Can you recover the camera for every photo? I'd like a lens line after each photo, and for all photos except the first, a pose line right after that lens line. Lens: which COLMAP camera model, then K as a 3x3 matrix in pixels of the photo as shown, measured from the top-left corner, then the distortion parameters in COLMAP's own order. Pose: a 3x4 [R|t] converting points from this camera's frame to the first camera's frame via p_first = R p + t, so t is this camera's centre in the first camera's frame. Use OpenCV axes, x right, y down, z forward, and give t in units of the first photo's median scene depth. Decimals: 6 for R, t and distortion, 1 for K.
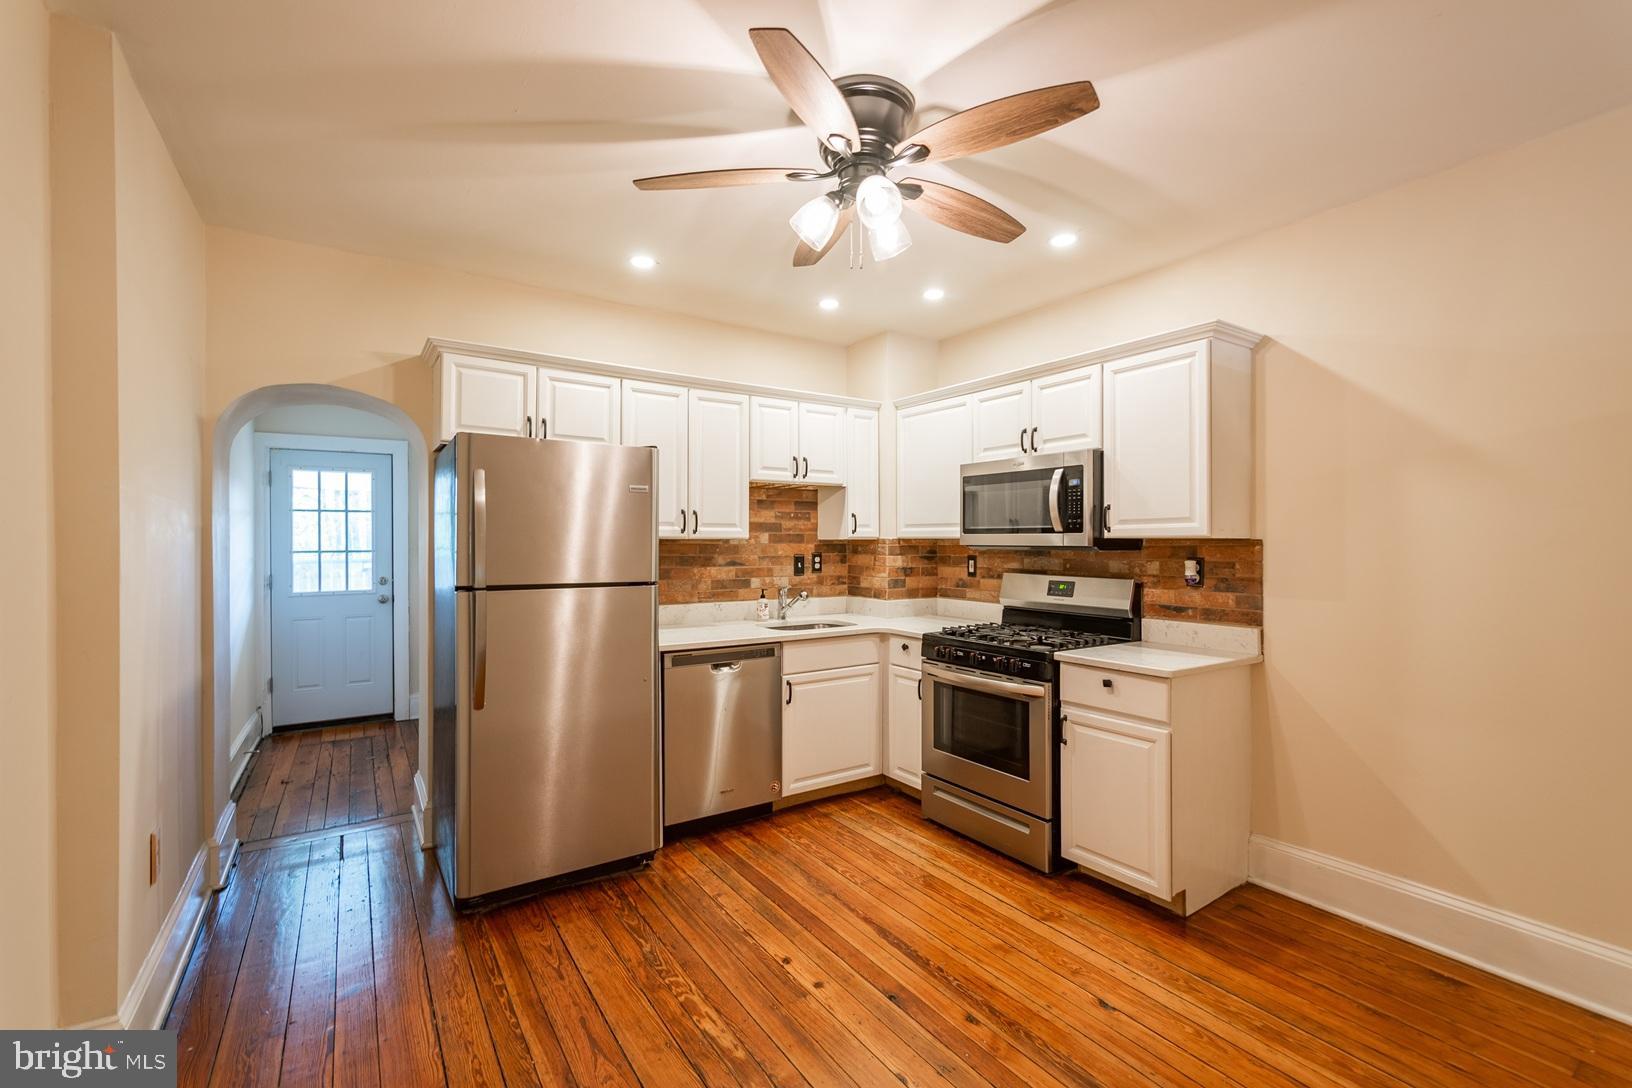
lens RADIAL K [[695.4, 0, 766.9], [0, 695.4, 540.4], [0, 0, 1]] dist [-0.000940, 0.000056]
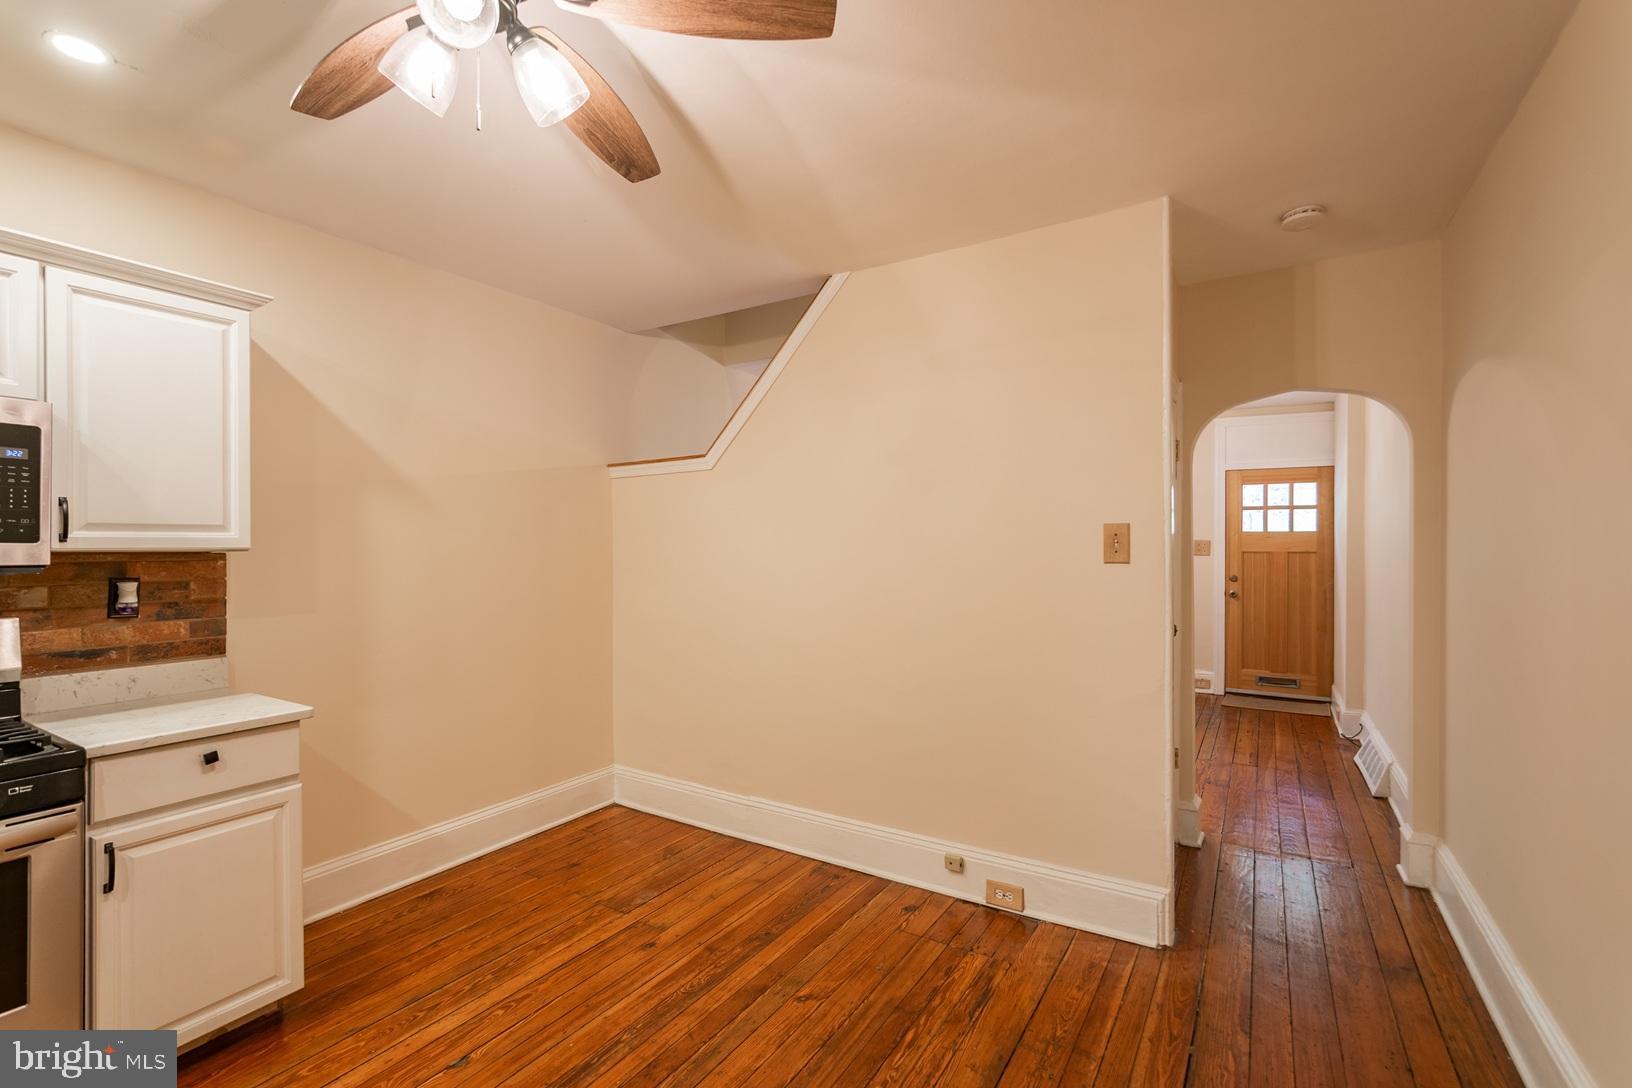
lens RADIAL K [[704.8, 0, 842.0], [0, 704.8, 548.6], [0, 0, 1]] dist [0.032810, 0.000097]
pose [[-0.451873, 0.002764, 0.892078, -0.364710], [0.000250, 0.999996, -0.002972, -0.003511], [-0.892082, -0.001120, -0.451871, 0.605290]]
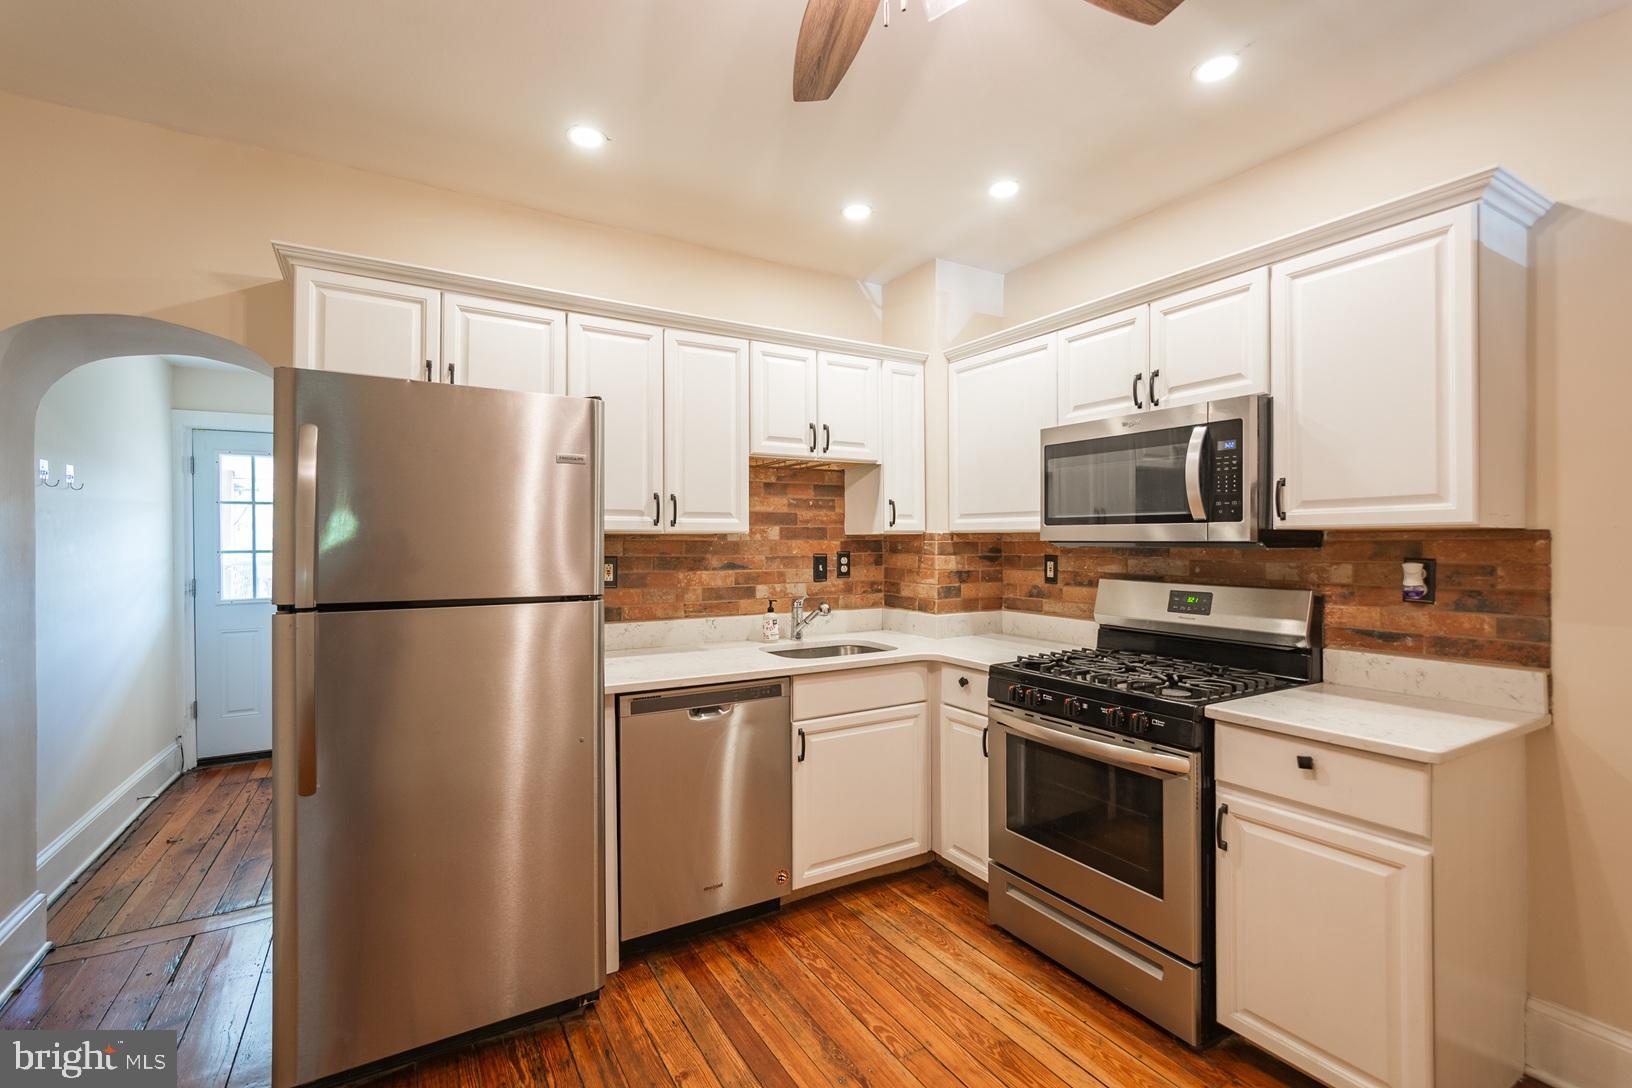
lens RADIAL K [[698.6, 0, 762.6], [0, 698.6, 541.4], [0, 0, 1]] dist [-0.002295, -0.000178]
pose [[0.998260, -0.002844, -0.058896, 0.034914], [0.003071, 0.999988, 0.003770, 0.003827], [0.058884, -0.003944, 0.998257, 0.278611]]
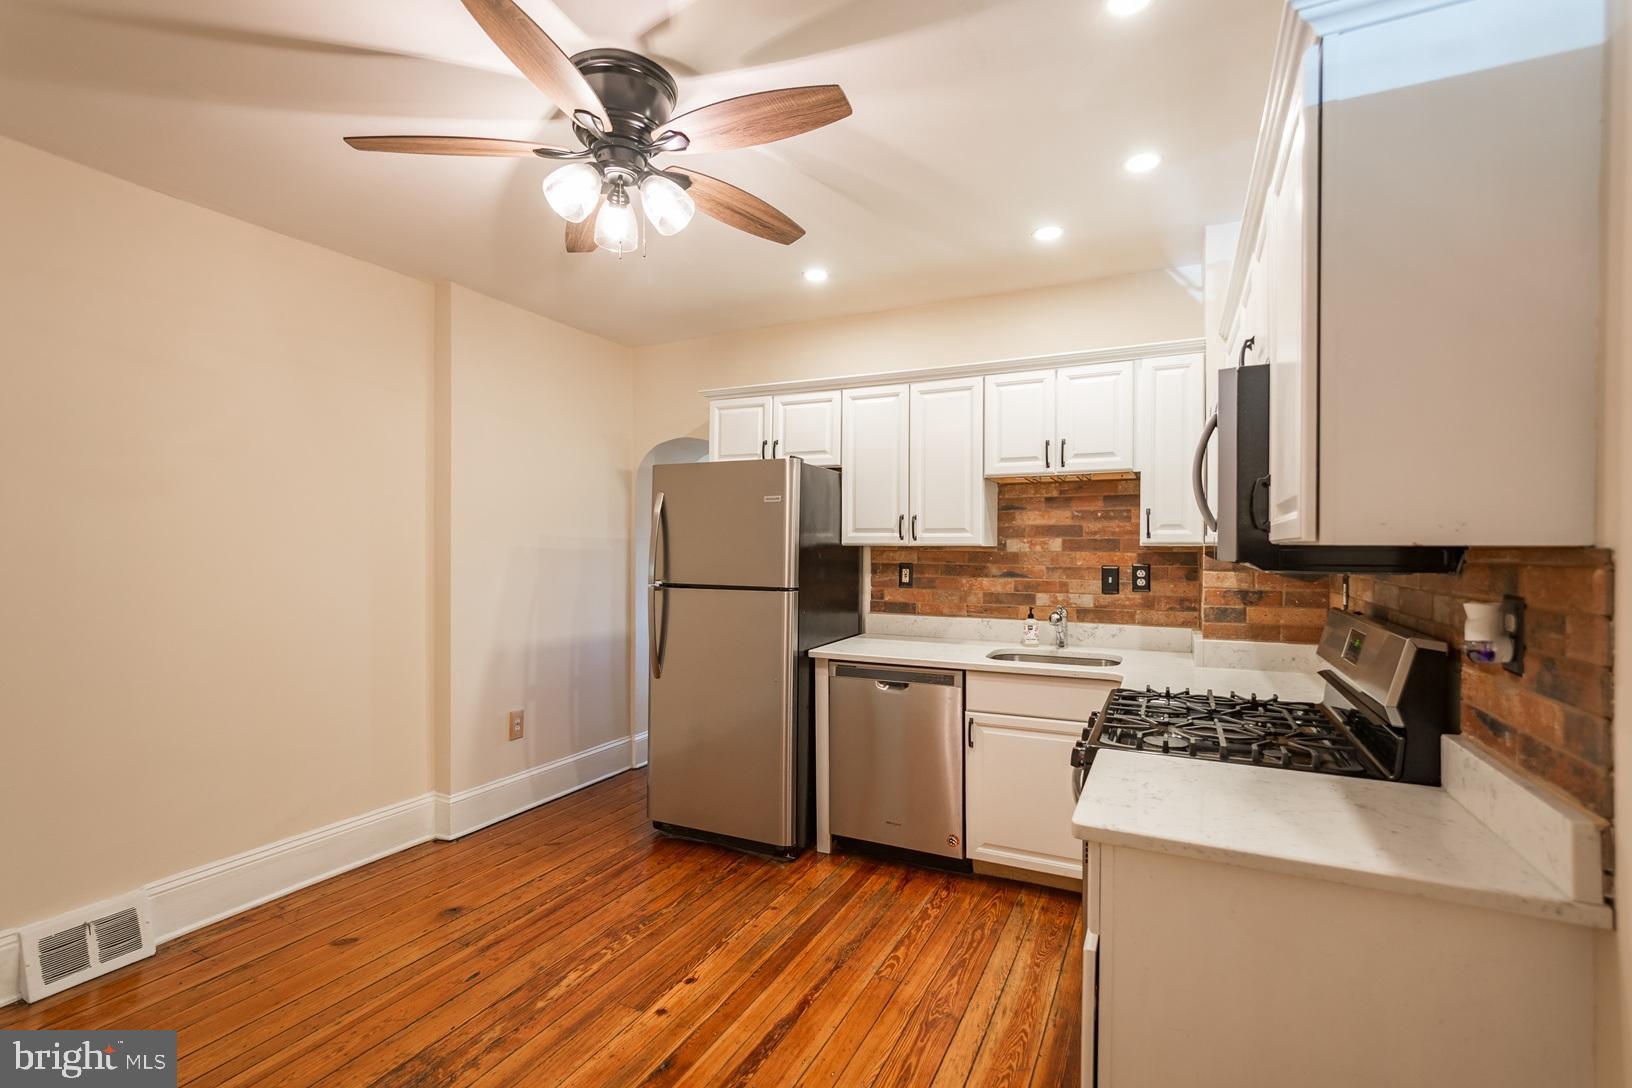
lens RADIAL K [[704.2, 0, 877.3], [0, 704.2, 549.6], [0, 0, 1]] dist [0.000728, 0.000039]
pose [[0.556609, 0.004273, -0.830764, 0.666729], [0.000738, 0.999984, 0.005637, -0.002669], [0.830774, -0.003751, 0.556597, 0.451804]]
